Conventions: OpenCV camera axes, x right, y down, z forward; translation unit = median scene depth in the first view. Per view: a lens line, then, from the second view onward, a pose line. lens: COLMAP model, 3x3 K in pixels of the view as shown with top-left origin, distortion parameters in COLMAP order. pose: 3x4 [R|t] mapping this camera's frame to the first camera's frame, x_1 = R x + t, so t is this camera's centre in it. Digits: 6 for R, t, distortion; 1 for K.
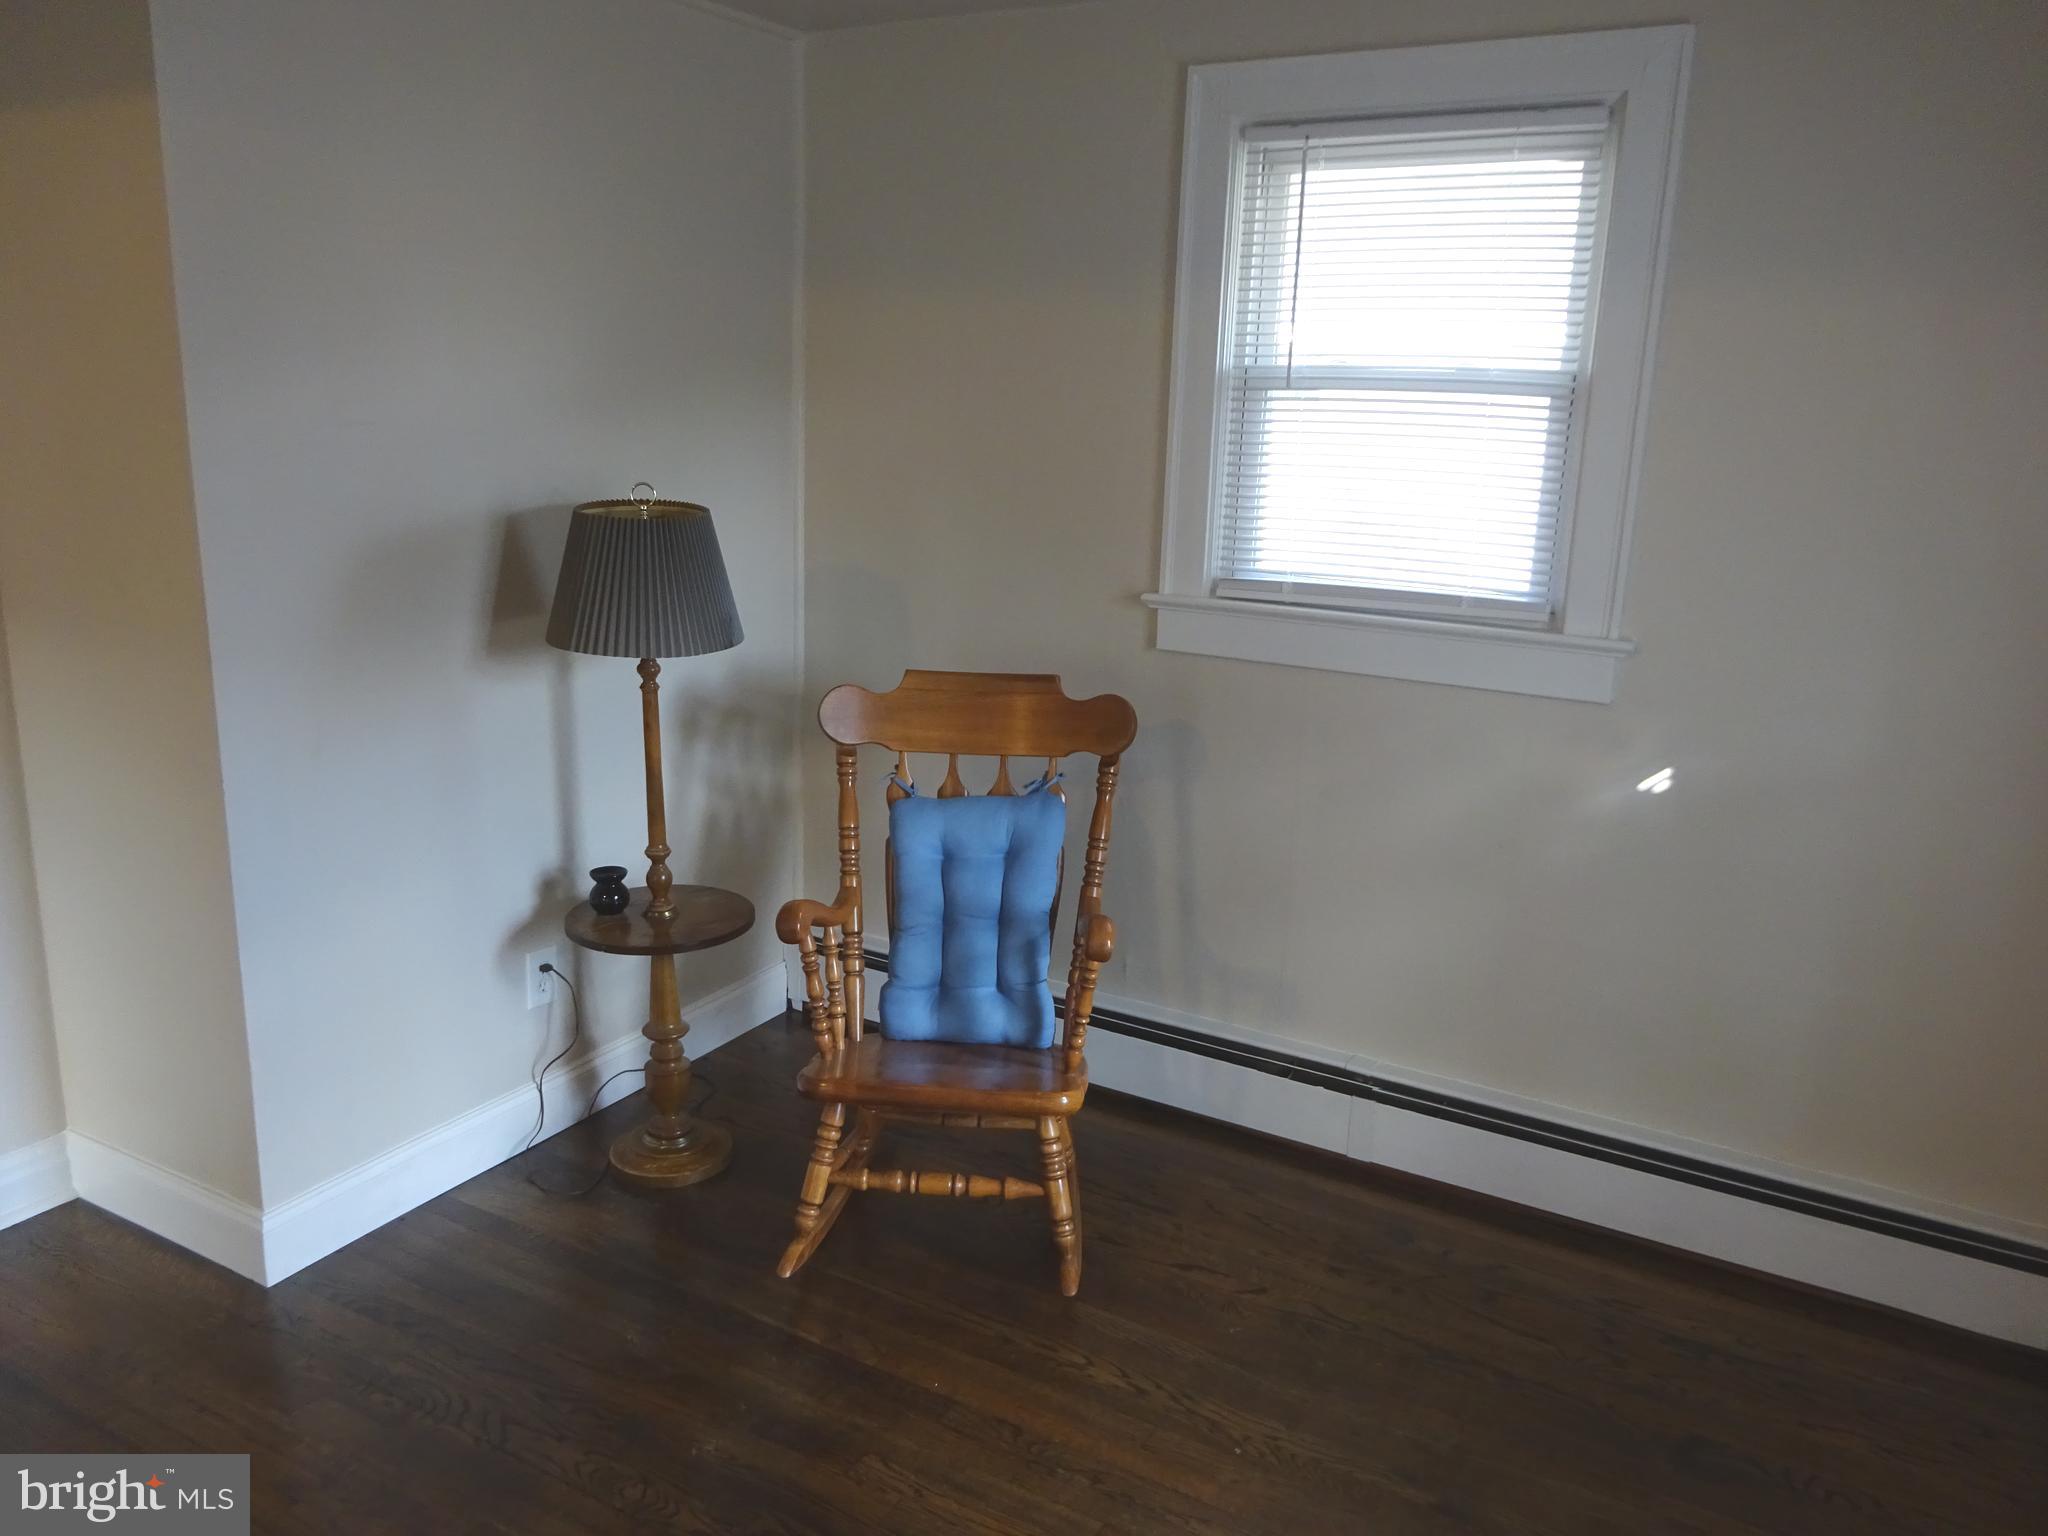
lens RADIAL K [[1501.9, 0, 1026.7], [0, 1501.9, 772.4], [0, 0, 1]] dist [0.008181, -0.010652]
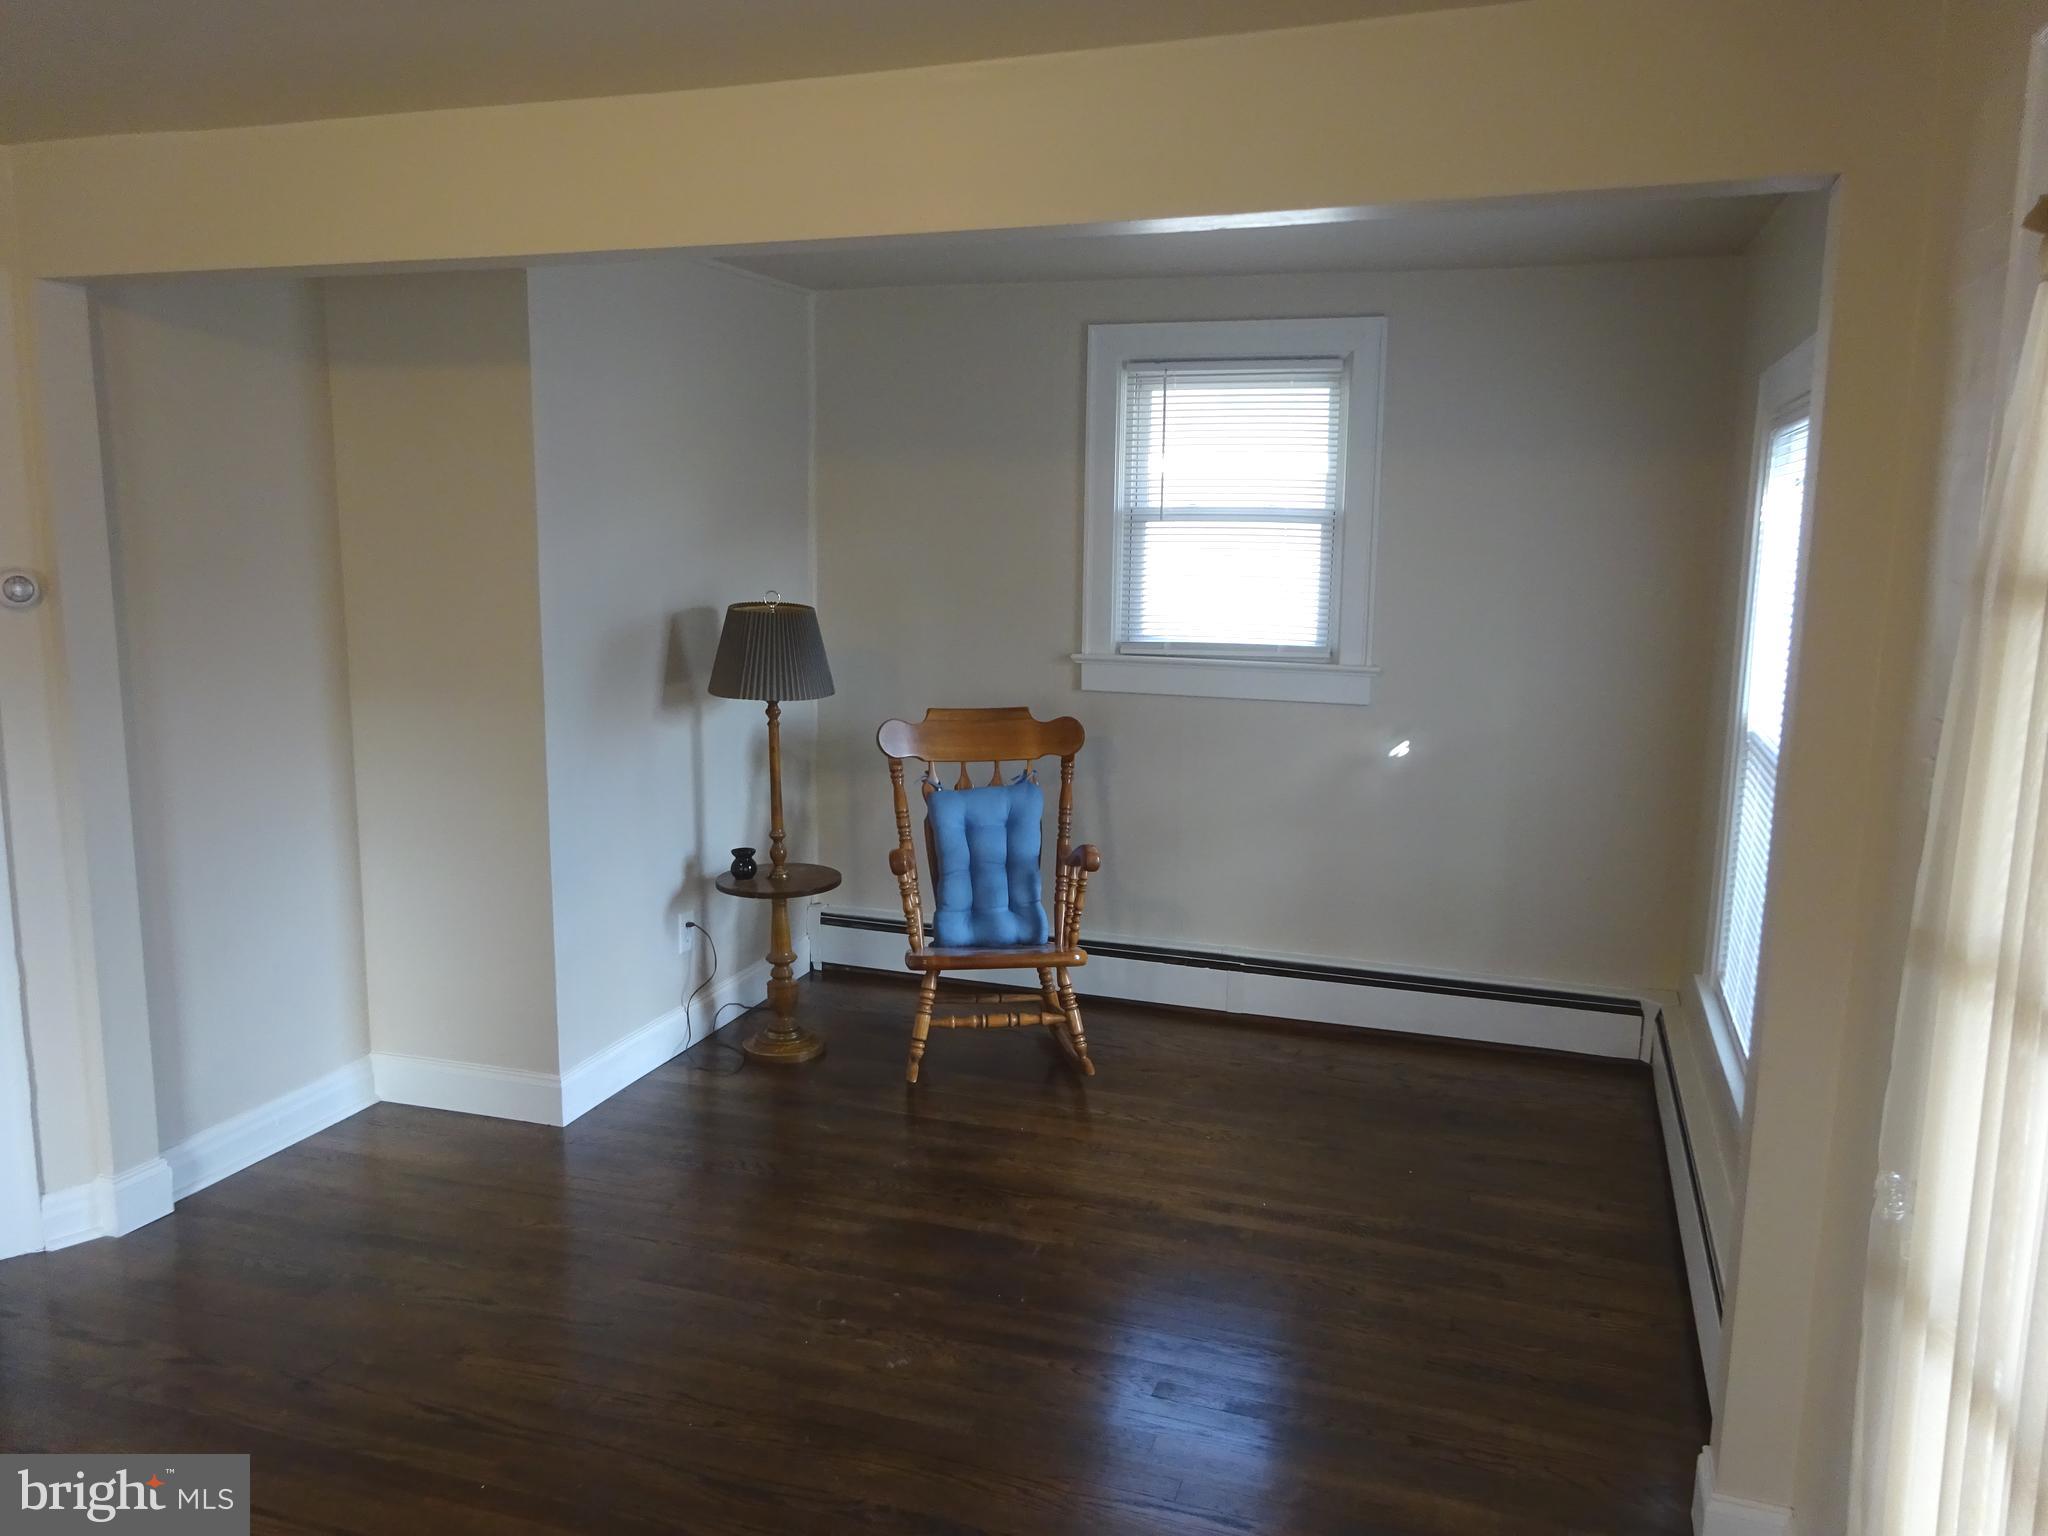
lens RADIAL K [[1501.9, 0, 1023.0], [0, 1501.9, 763.1], [0, 0, 1]] dist [0.008181, -0.010652]
pose [[0.981539, -0.050697, 0.184419, -0.282378], [0.064888, 0.995310, -0.071742, 0.106928], [-0.179917, 0.082384, 0.980226, -0.525904]]
